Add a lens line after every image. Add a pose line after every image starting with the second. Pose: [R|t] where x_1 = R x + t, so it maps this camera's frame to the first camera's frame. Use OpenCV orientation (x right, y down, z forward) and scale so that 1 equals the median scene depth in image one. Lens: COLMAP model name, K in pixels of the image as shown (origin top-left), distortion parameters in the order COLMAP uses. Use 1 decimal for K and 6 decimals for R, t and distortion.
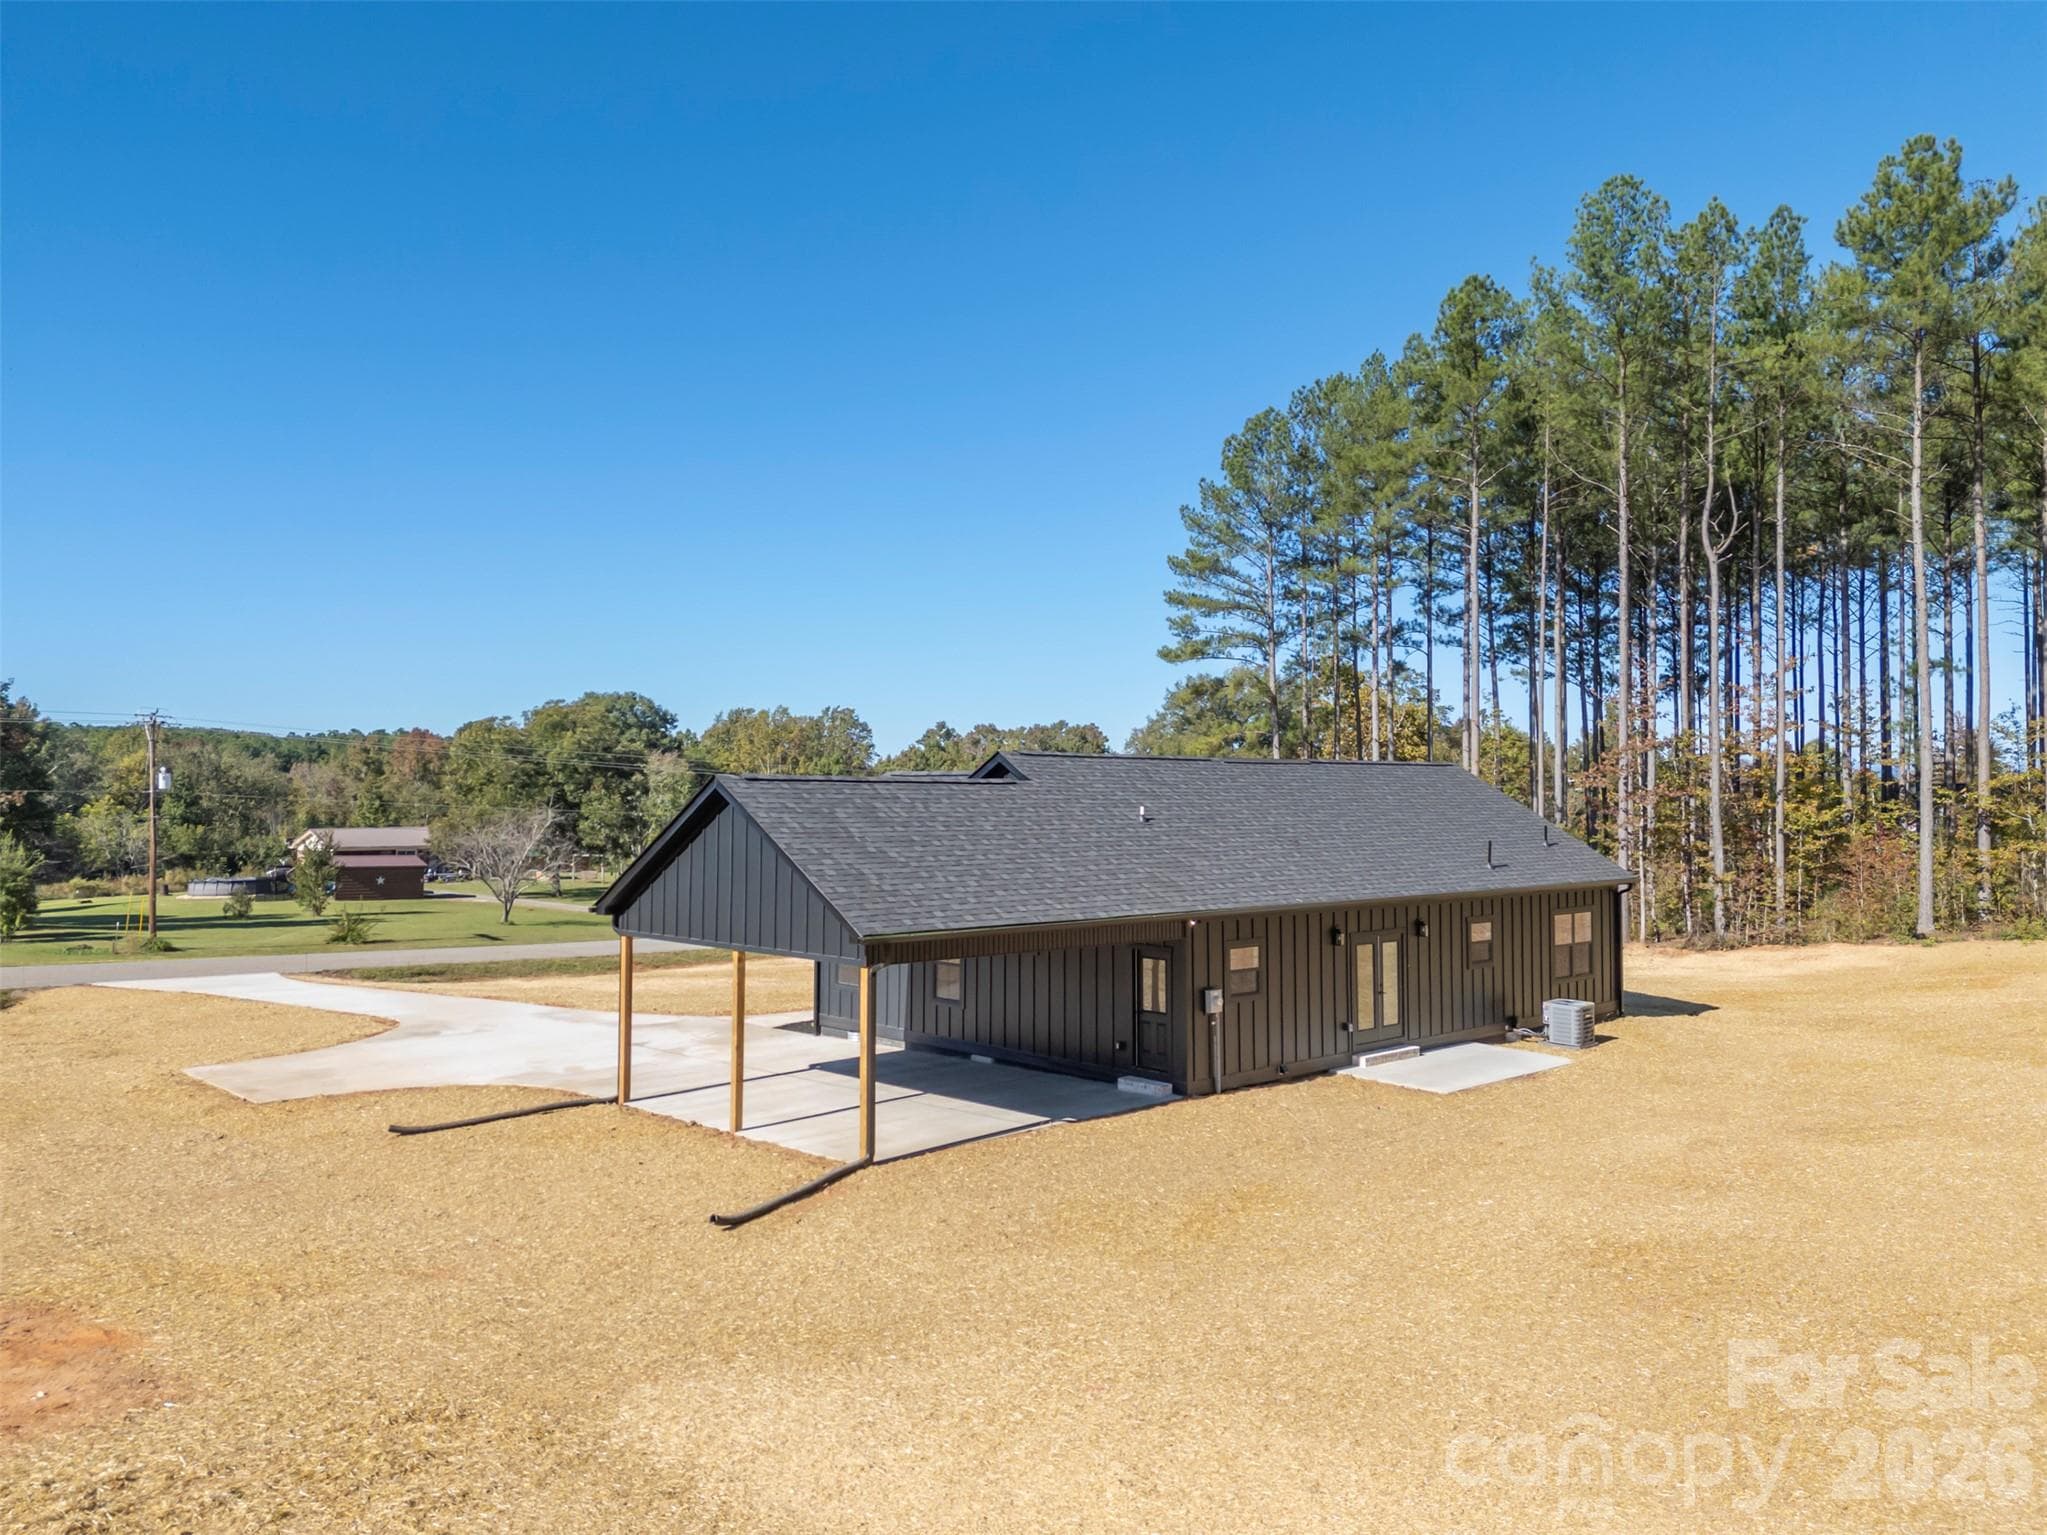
lens RADIAL K [[1491.6, 0, 1022.2], [0, 1491.6, 782.1], [0, 0, 1]] dist [0.100765, -0.062000]
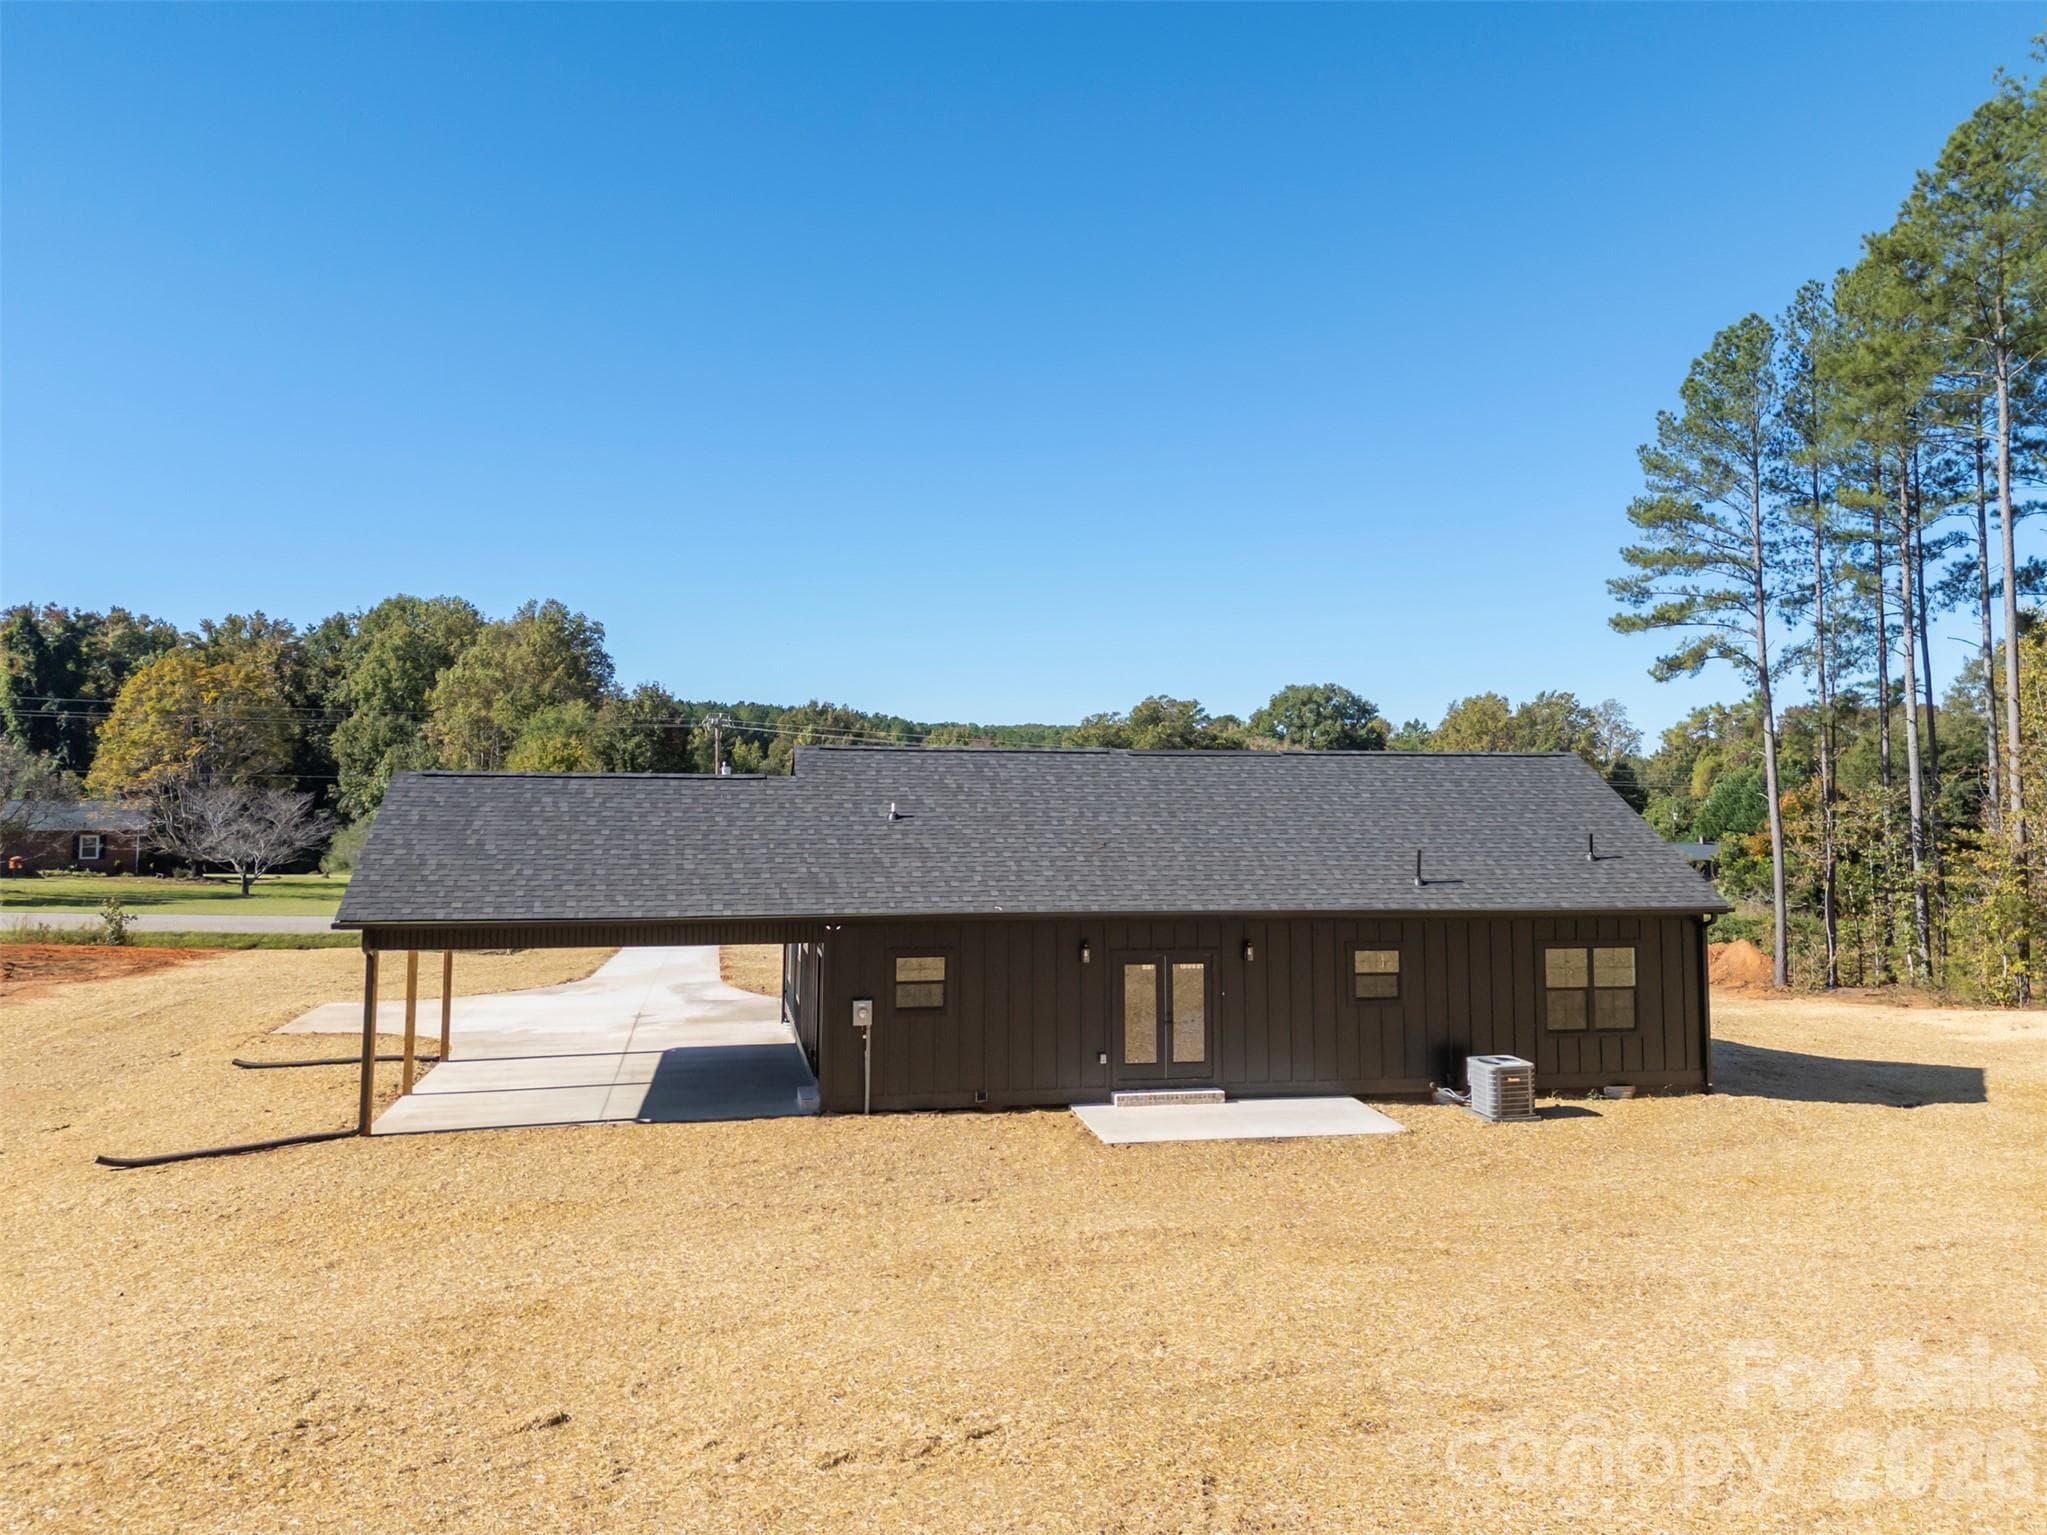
lens RADIAL K [[1491.6, 0, 1021.0], [0, 1491.6, 750.5], [0, 0, 1]] dist [0.100765, -0.062000]
pose [[0.850453, -0.007599, -0.525997, 0.552704], [-0.000140, 0.999892, -0.014671, -0.002180], [0.526052, 0.012551, 0.850360, 0.203711]]
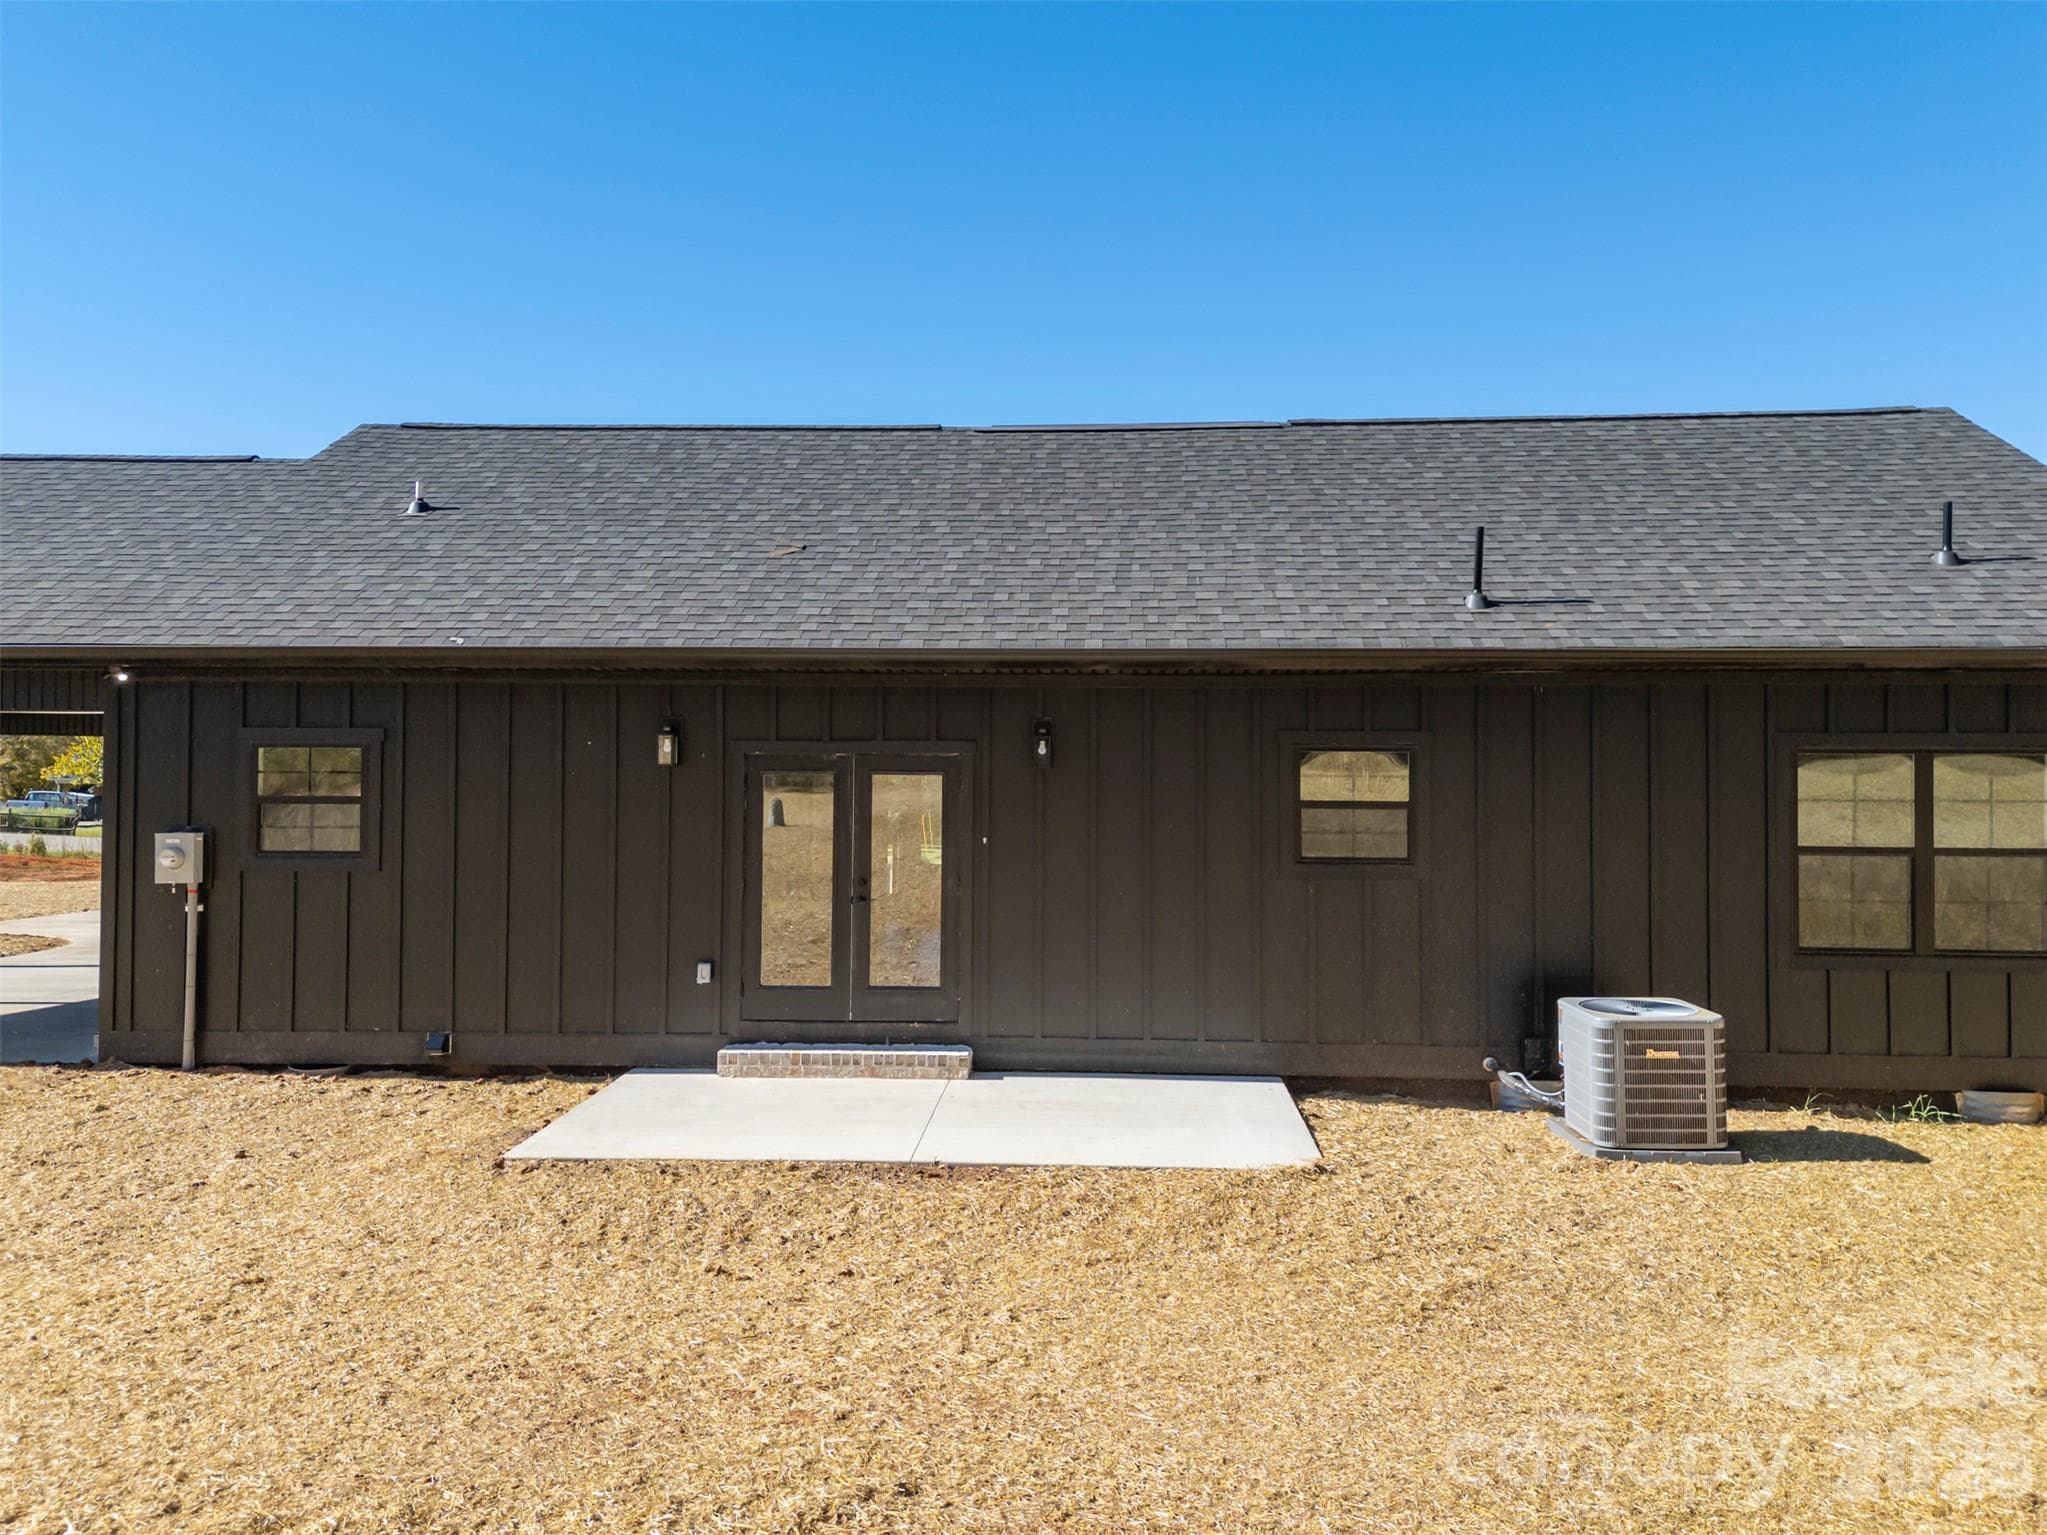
lens RADIAL K [[1491.6, 0, 1028.0], [0, 1491.6, 781.5], [0, 0, 1]] dist [0.100765, -0.062000]
pose [[0.690603, 0.003597, -0.723225, 0.491553], [0.002303, 0.999972, 0.007173, 0.095575], [0.723230, -0.006620, 0.690575, 0.684372]]
